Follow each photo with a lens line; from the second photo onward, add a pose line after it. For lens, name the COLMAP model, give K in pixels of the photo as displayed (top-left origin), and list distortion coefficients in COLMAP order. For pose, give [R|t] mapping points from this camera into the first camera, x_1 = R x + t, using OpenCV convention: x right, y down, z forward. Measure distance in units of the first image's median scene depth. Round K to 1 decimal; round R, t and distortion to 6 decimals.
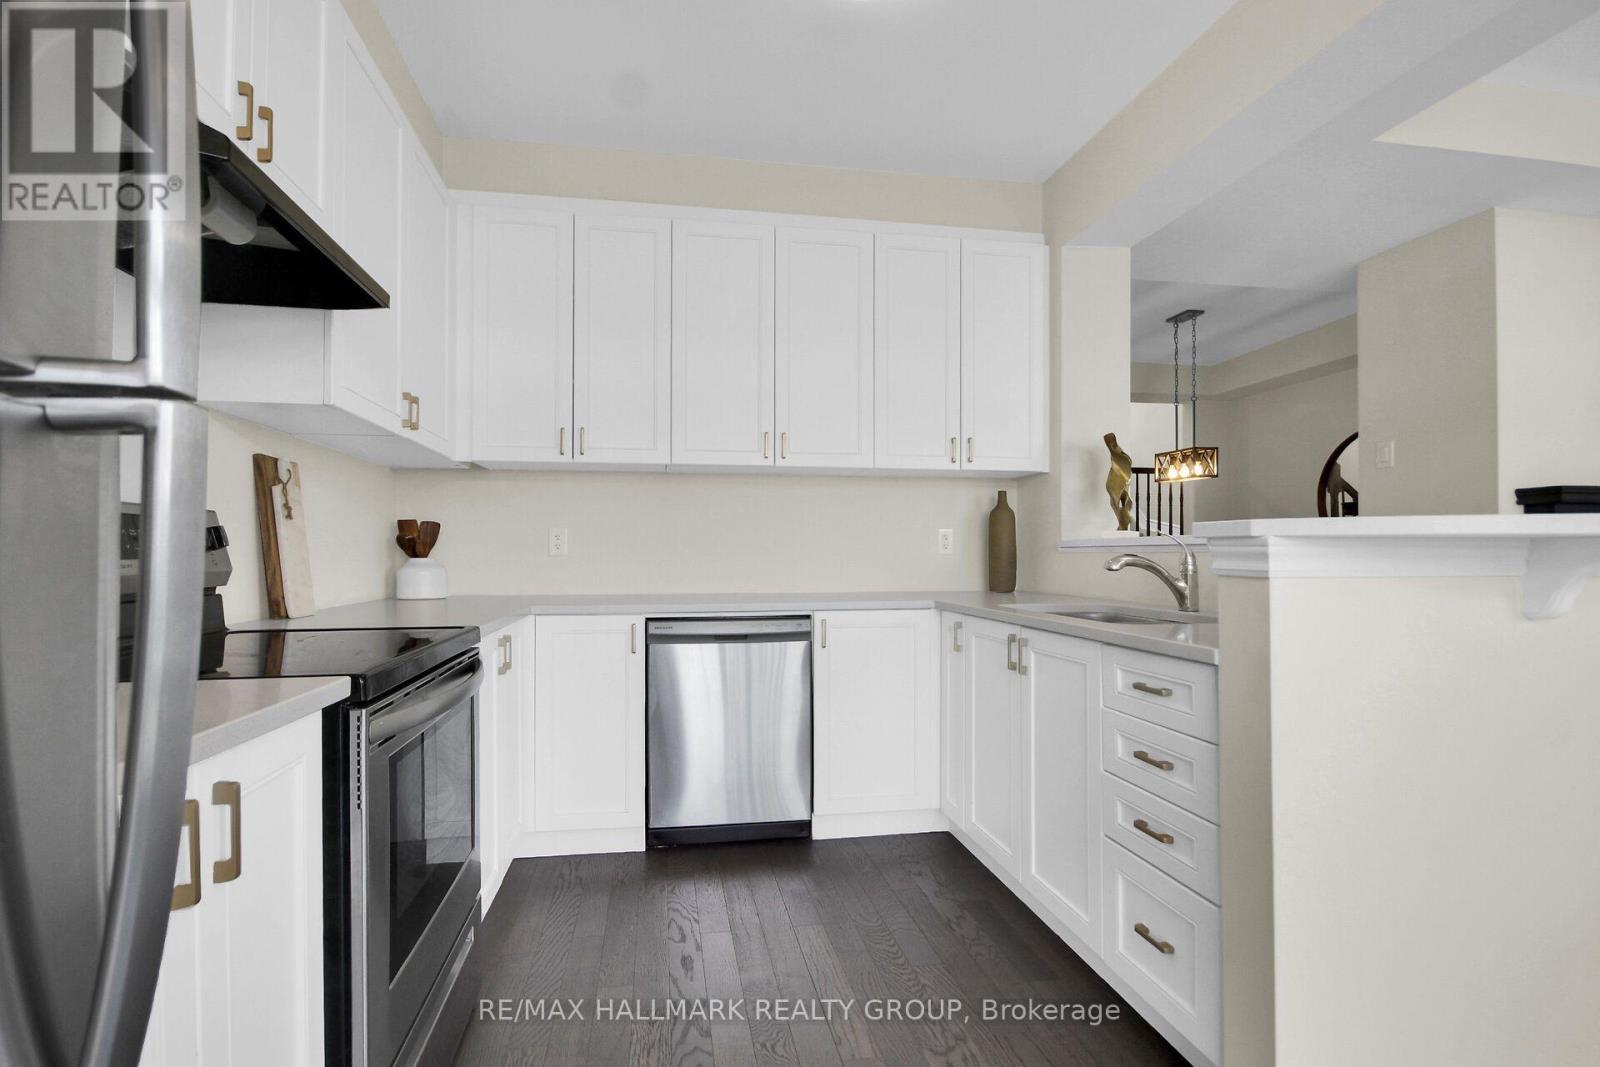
lens RADIAL K [[765.5, 0, 811.0], [0, 765.5, 554.6], [0, 0, 1]] dist [0.000465, -0.005276]
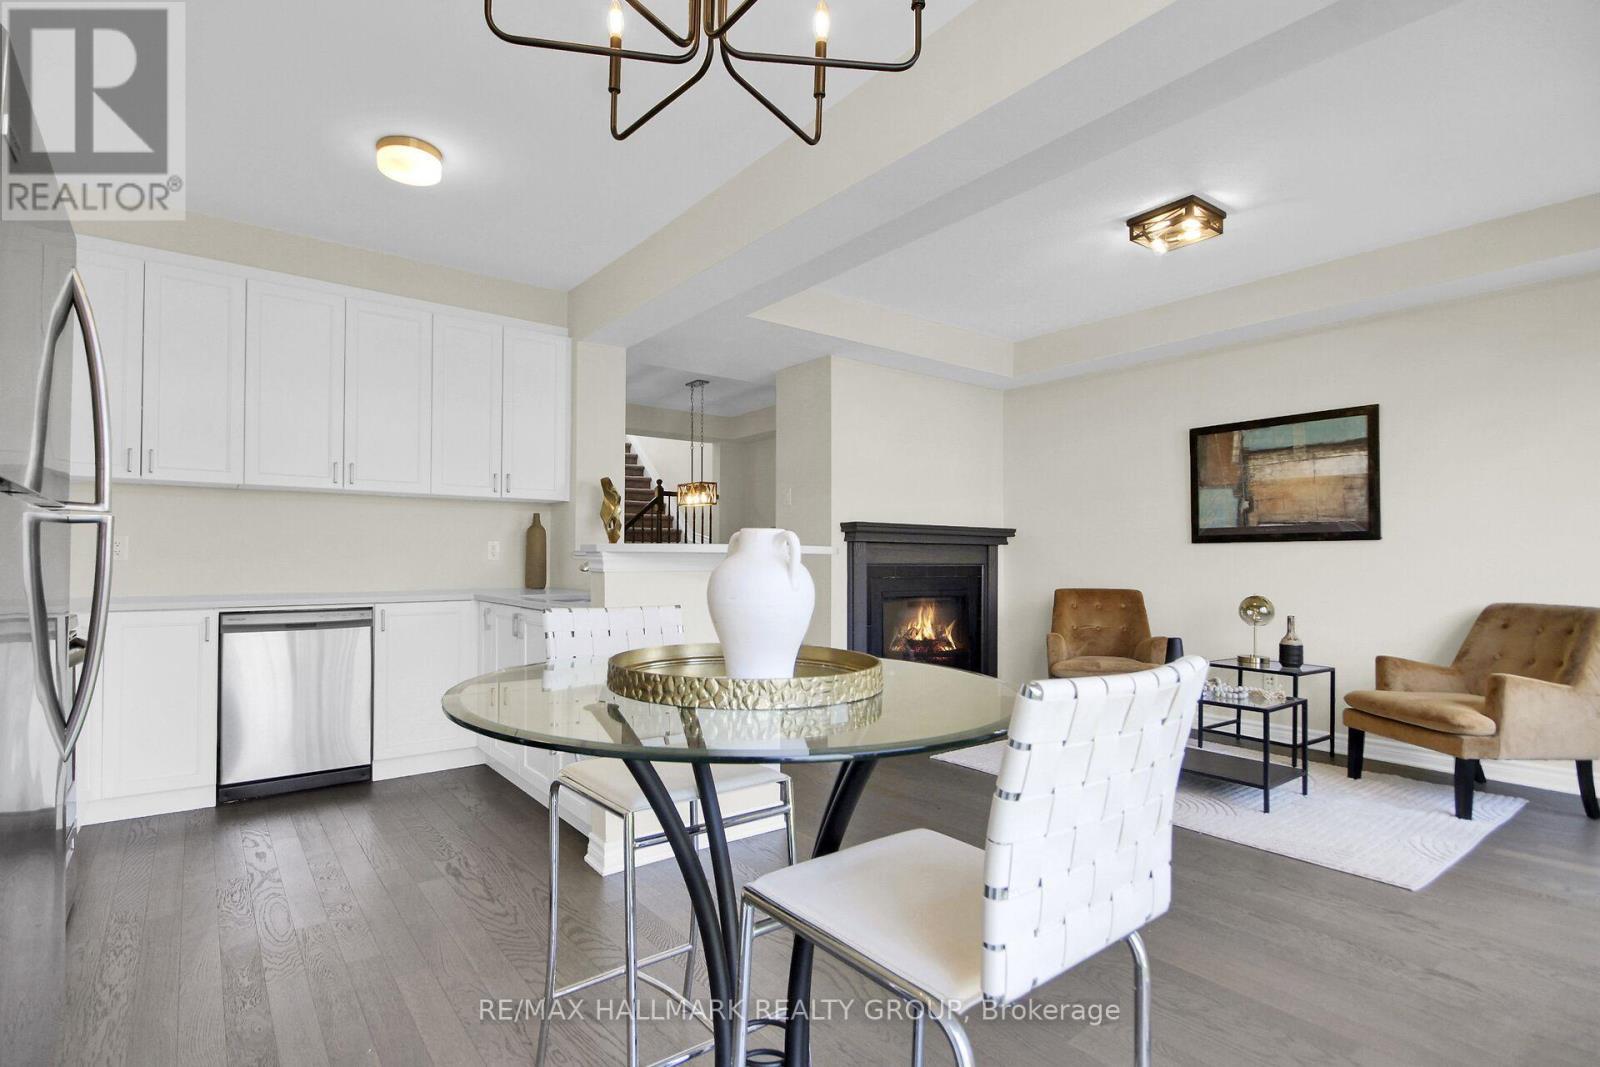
lens RADIAL K [[765.5, 0, 778.3], [0, 765.5, 550.0], [0, 0, 1]] dist [0.000465, -0.005276]
pose [[0.901091, 0.005639, 0.433593, 0.055672], [-0.000529, 0.999929, -0.011904, -0.002777], [-0.433630, 0.010497, 0.901030, -0.461903]]
